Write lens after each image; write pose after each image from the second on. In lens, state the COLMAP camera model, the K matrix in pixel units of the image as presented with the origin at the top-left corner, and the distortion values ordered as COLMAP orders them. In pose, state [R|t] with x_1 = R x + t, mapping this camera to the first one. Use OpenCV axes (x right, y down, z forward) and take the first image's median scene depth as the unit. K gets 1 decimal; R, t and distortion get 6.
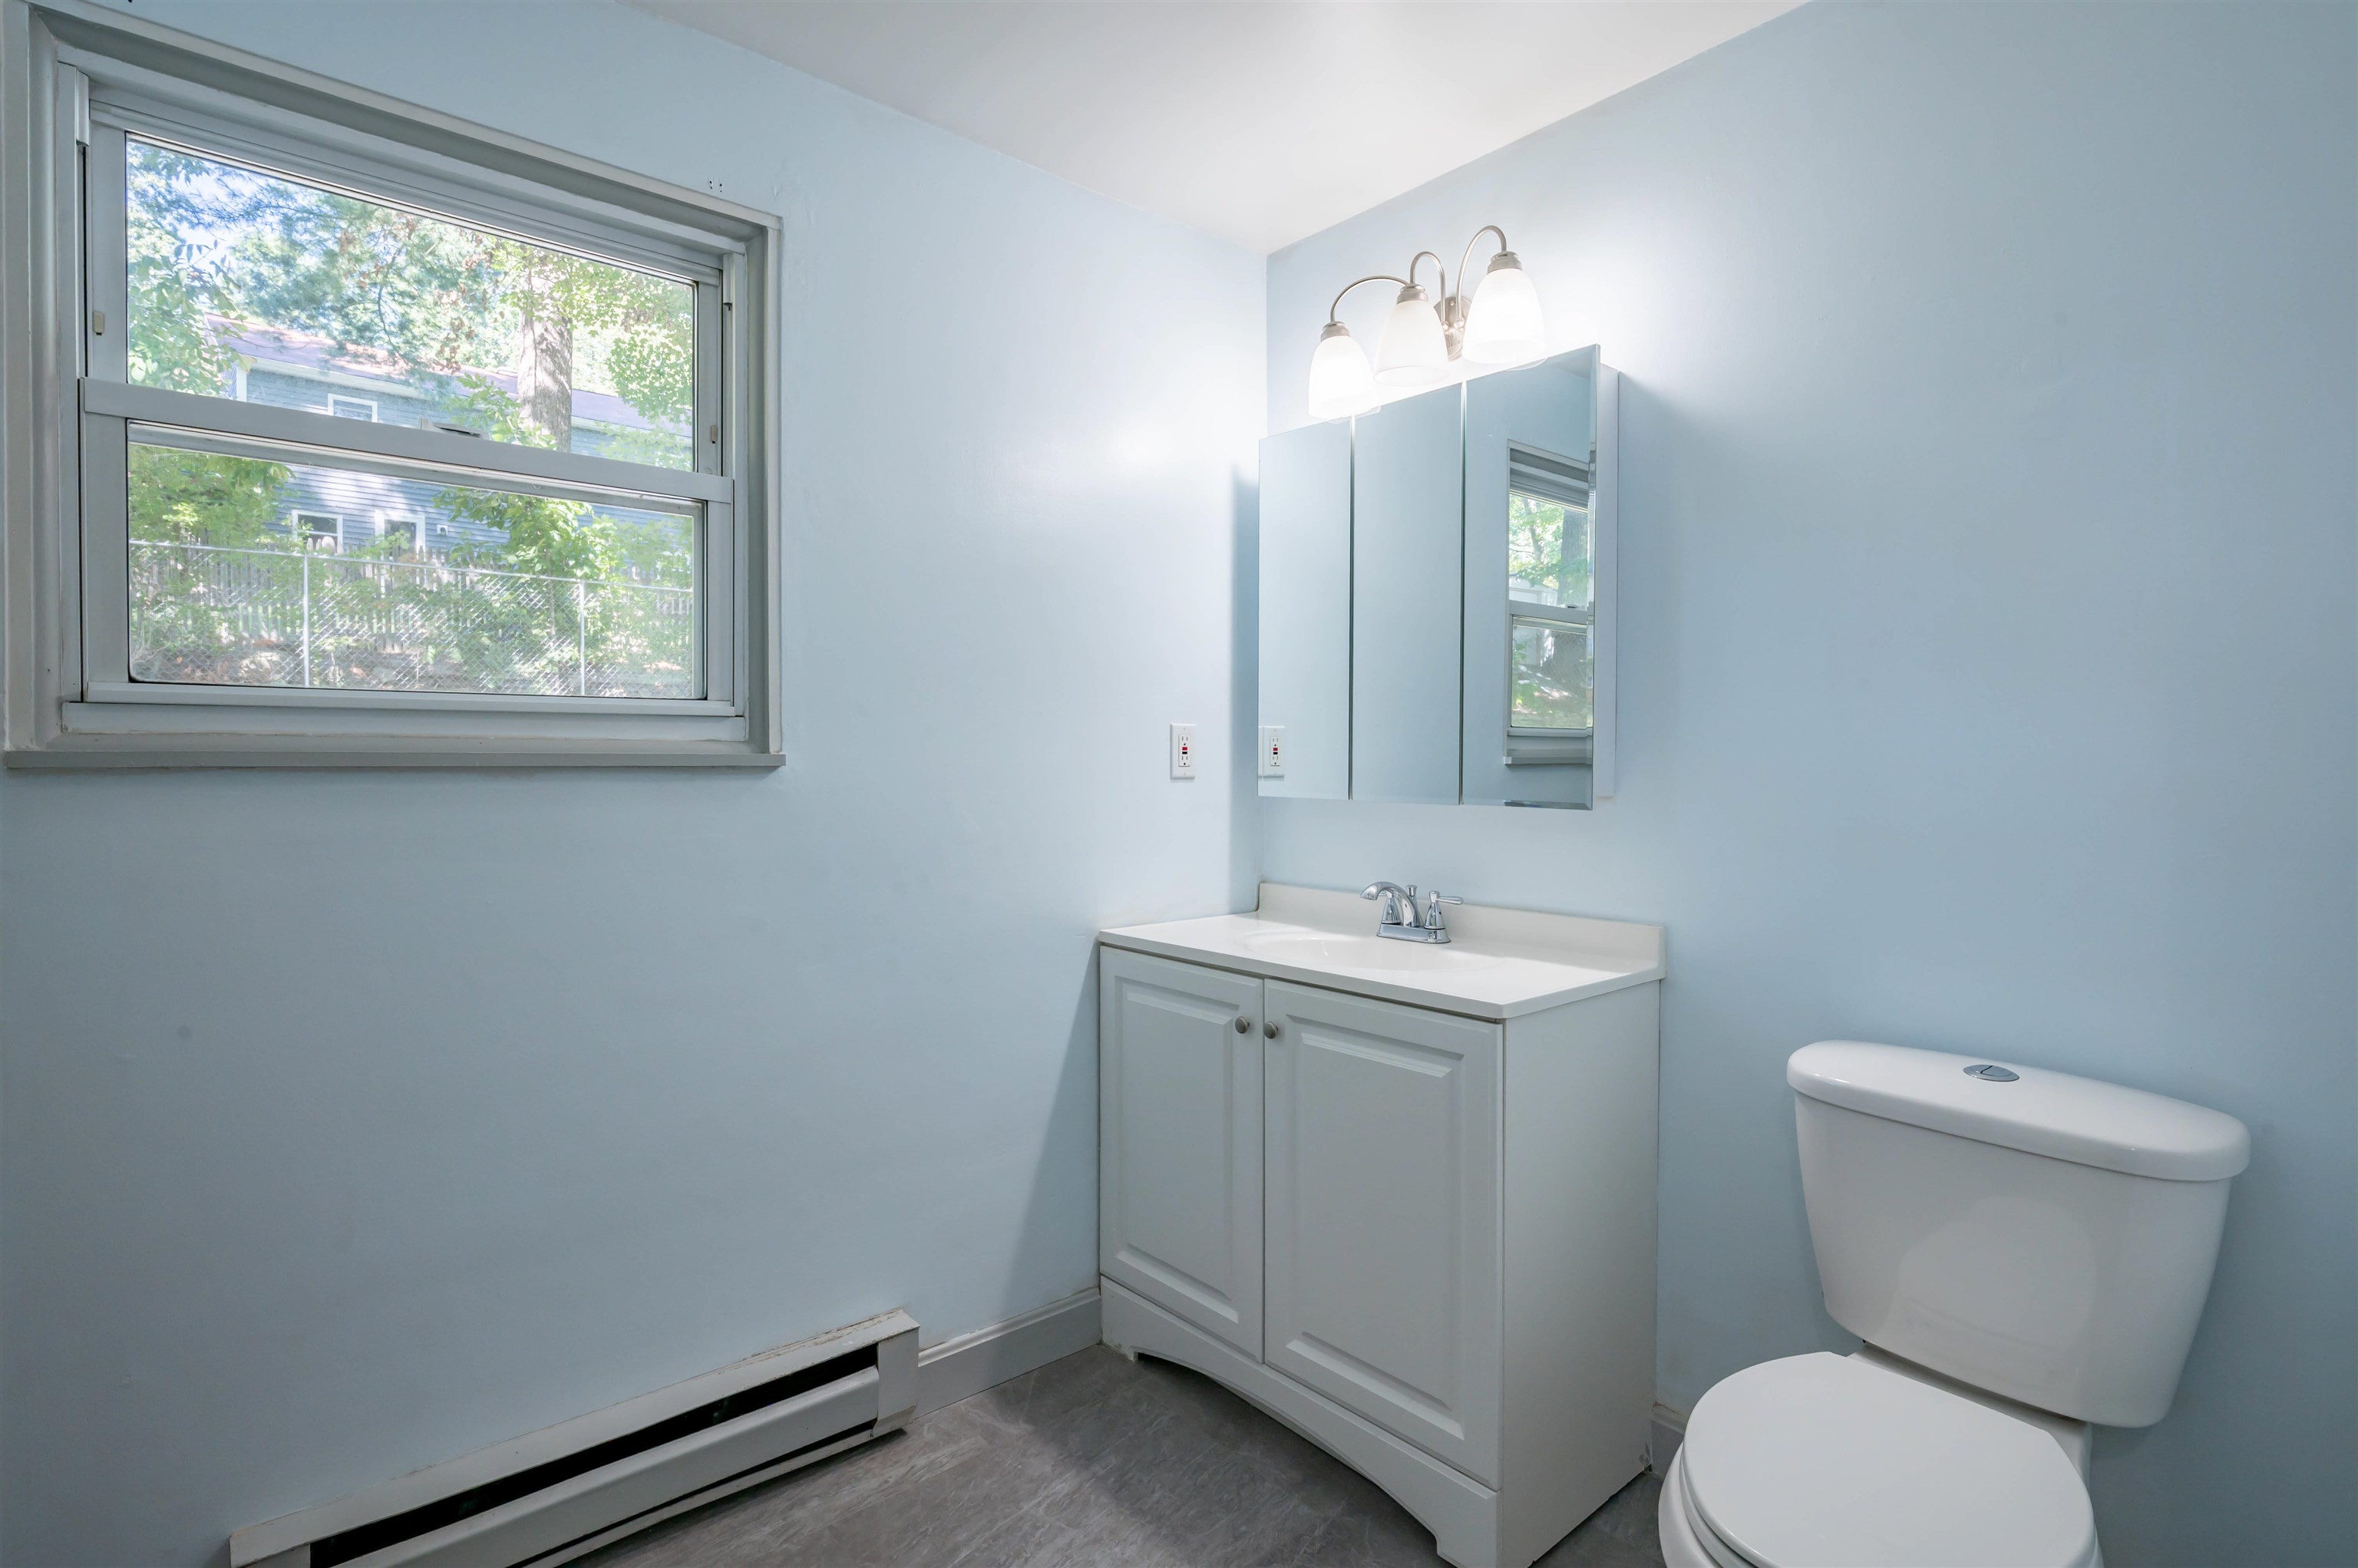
lens RADIAL K [[1105.0, 0, 1189.9], [0, 1105.0, 774.0], [0, 0, 1]] dist [0.001490, -0.000651]
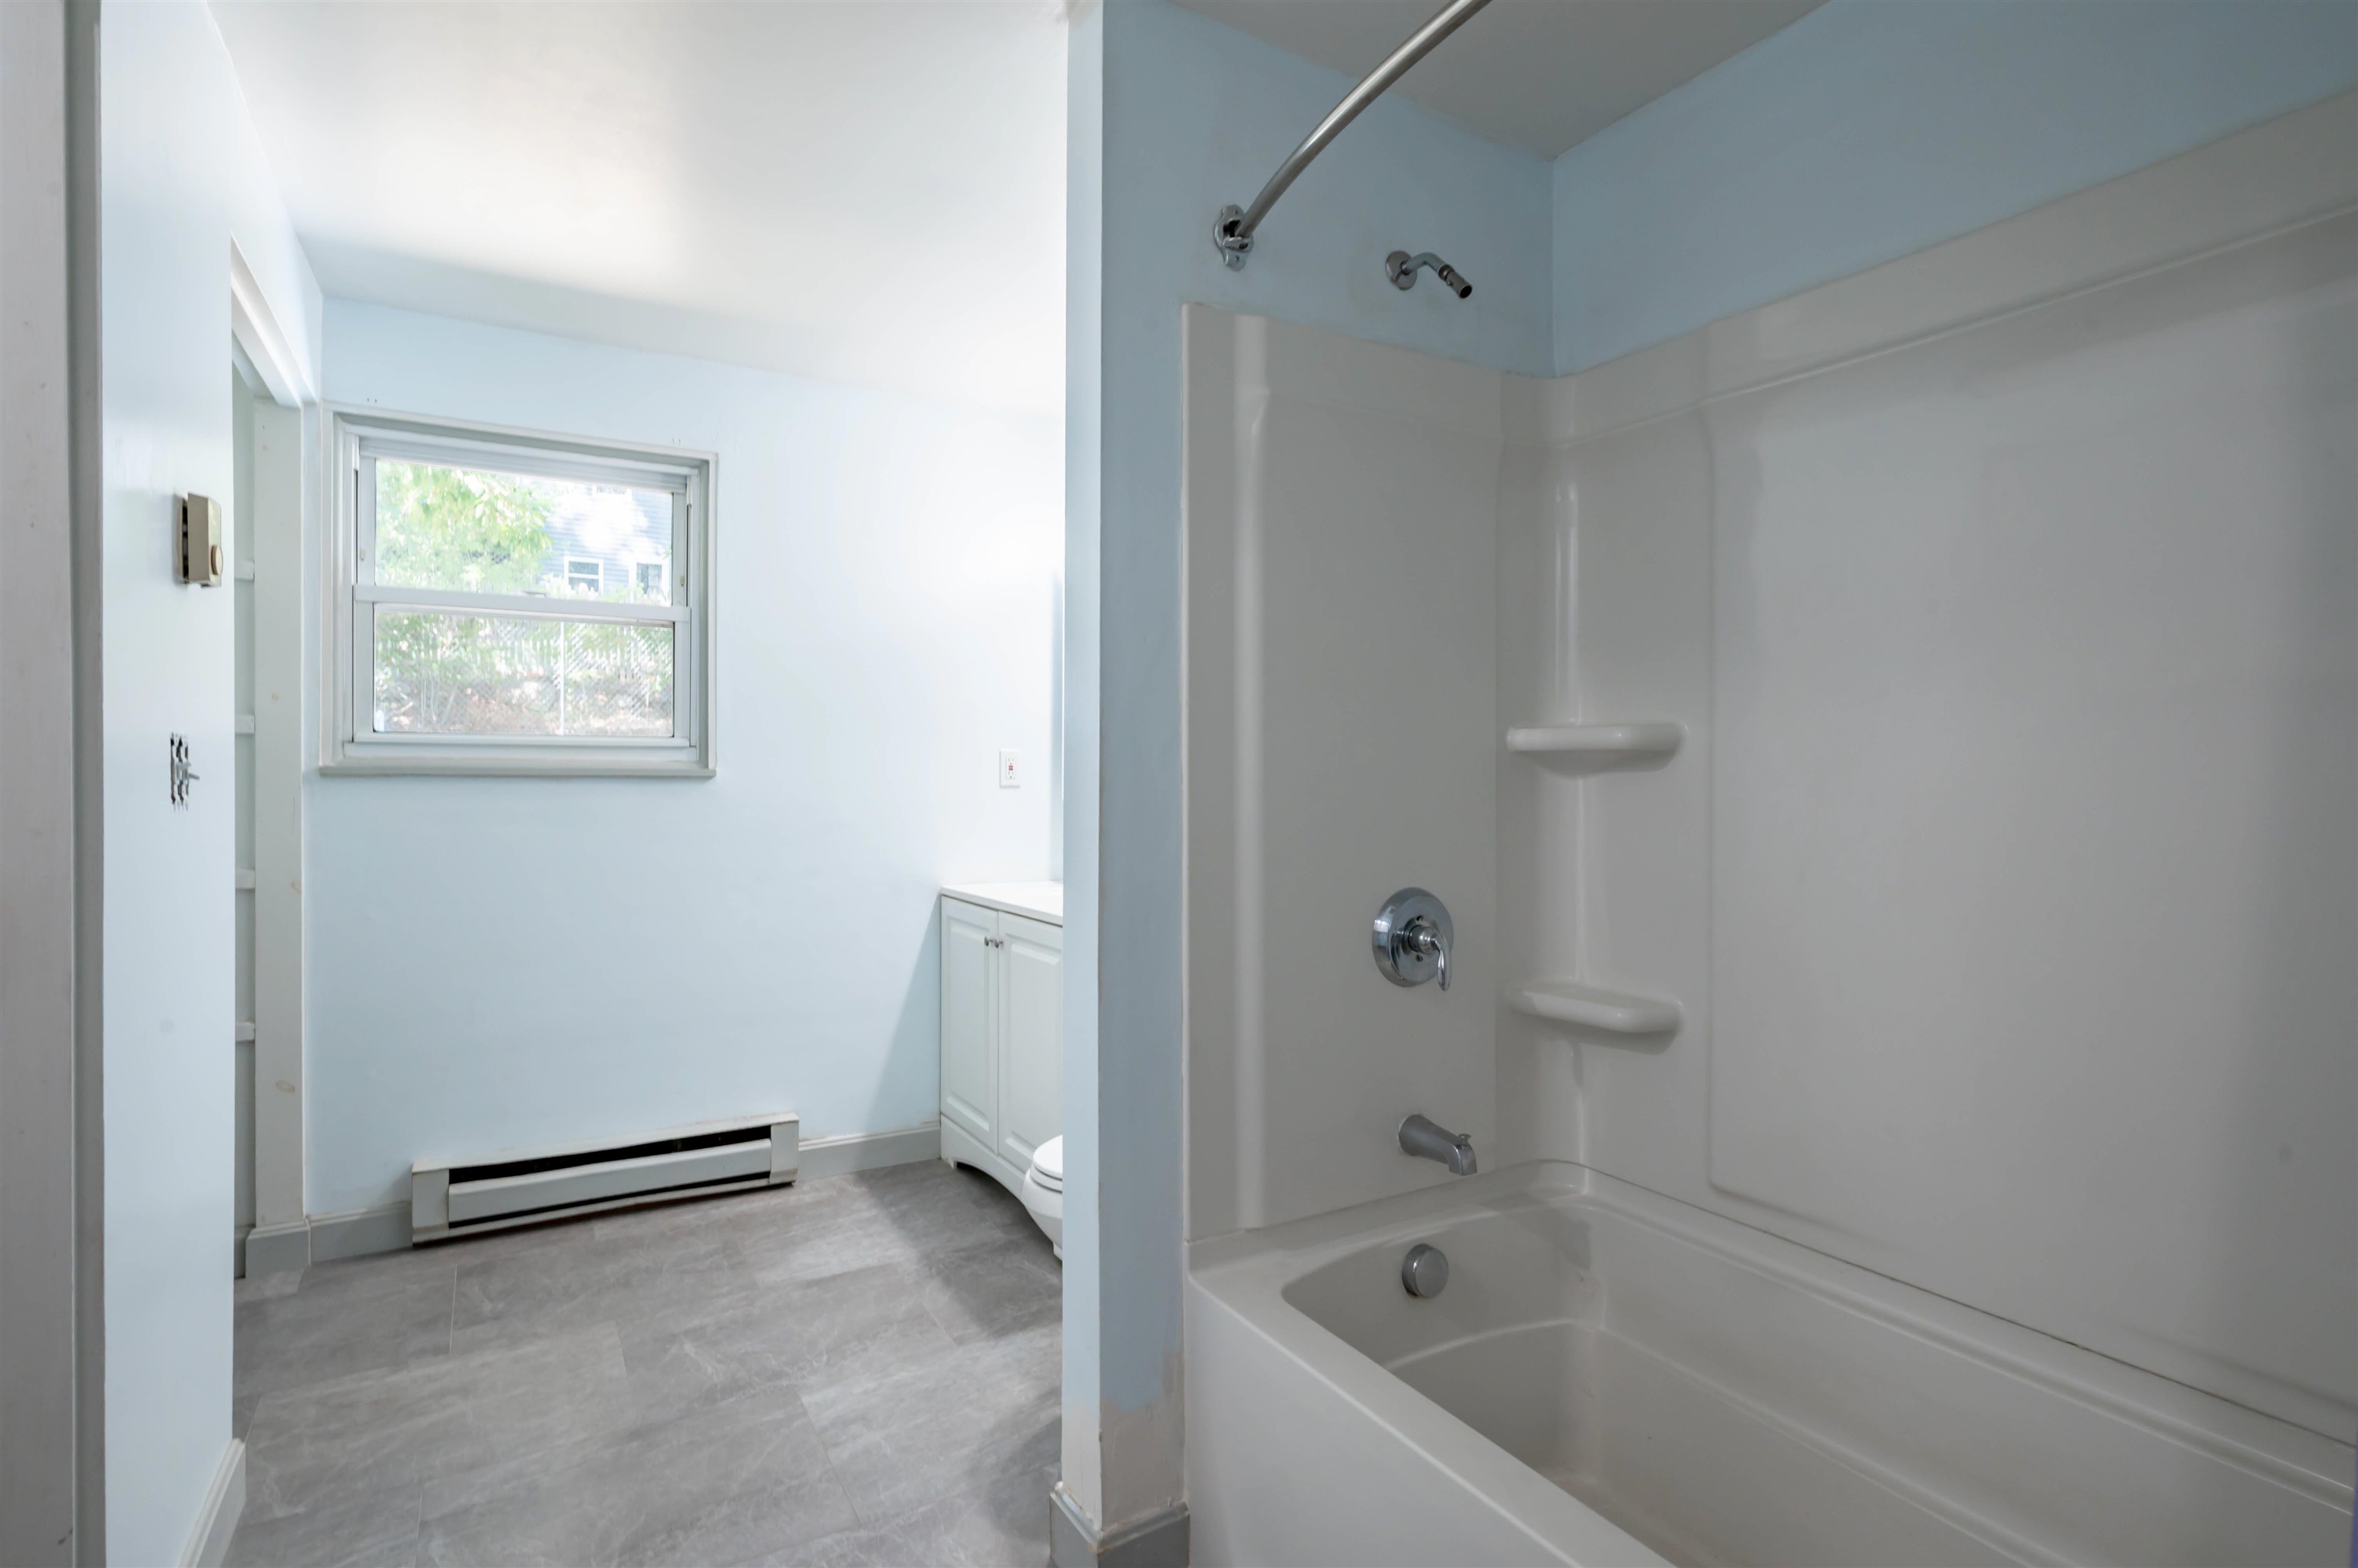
lens RADIAL K [[1154.1, 0, 1224.4], [0, 1154.1, 785.6], [0, 0, 1]] dist [-0.001810, 0.001305]
pose [[0.985255, 0.006269, -0.170979, 0.678506], [-0.007220, 0.999962, -0.004944, 0.009793], [0.170942, 0.006106, 0.985262, -0.588651]]
